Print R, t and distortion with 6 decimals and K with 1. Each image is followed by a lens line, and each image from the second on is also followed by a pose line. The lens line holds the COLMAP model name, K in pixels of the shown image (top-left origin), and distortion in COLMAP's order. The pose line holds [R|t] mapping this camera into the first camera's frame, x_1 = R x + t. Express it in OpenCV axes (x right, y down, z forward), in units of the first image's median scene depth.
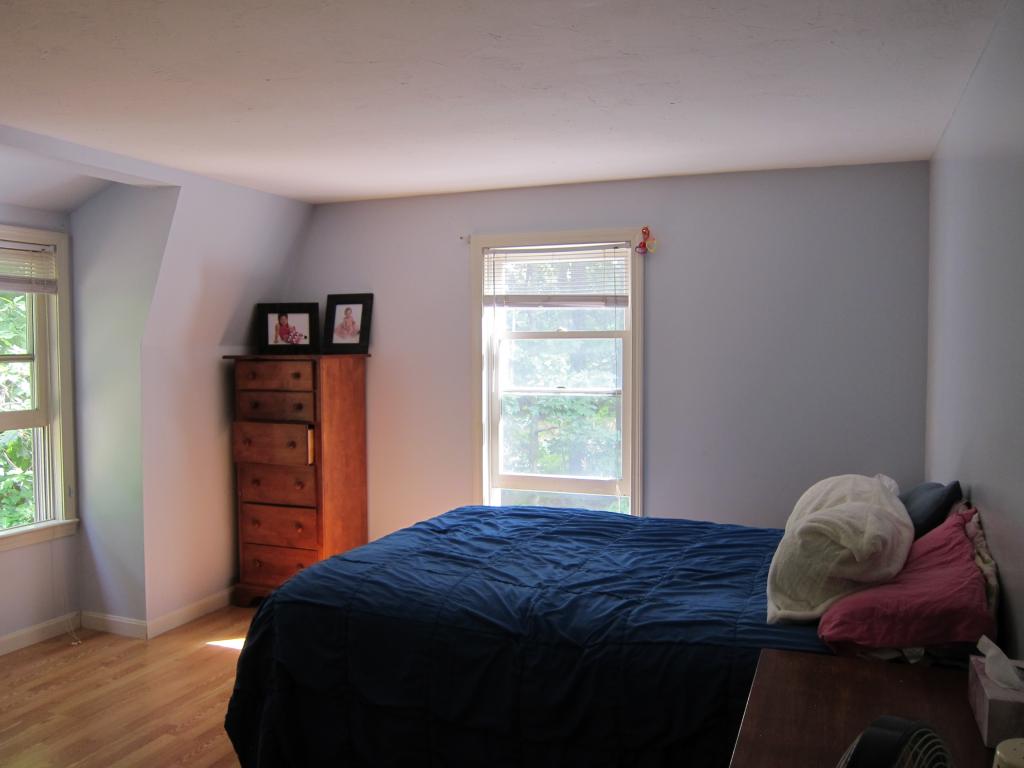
lens RADIAL K [[845.5, 0, 507.4], [0, 845.5, 381.5], [0, 0, 1]] dist [-0.070056, 0.026690]
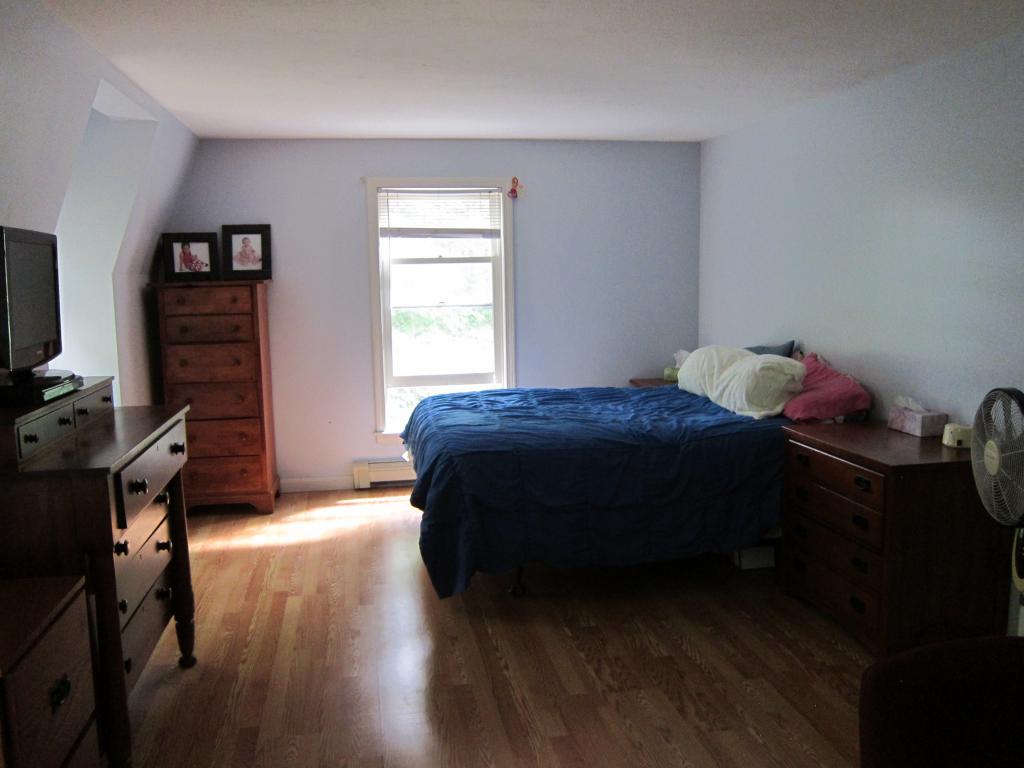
lens RADIAL K [[845.5, 0, 507.4], [0, 845.5, 381.5], [0, 0, 1]] dist [-0.070056, 0.026690]
pose [[0.850379, -0.080774, 0.519933, -0.511848], [0.035303, 0.994679, 0.096787, 0.005663], [-0.524985, -0.063950, 0.848706, -0.120568]]
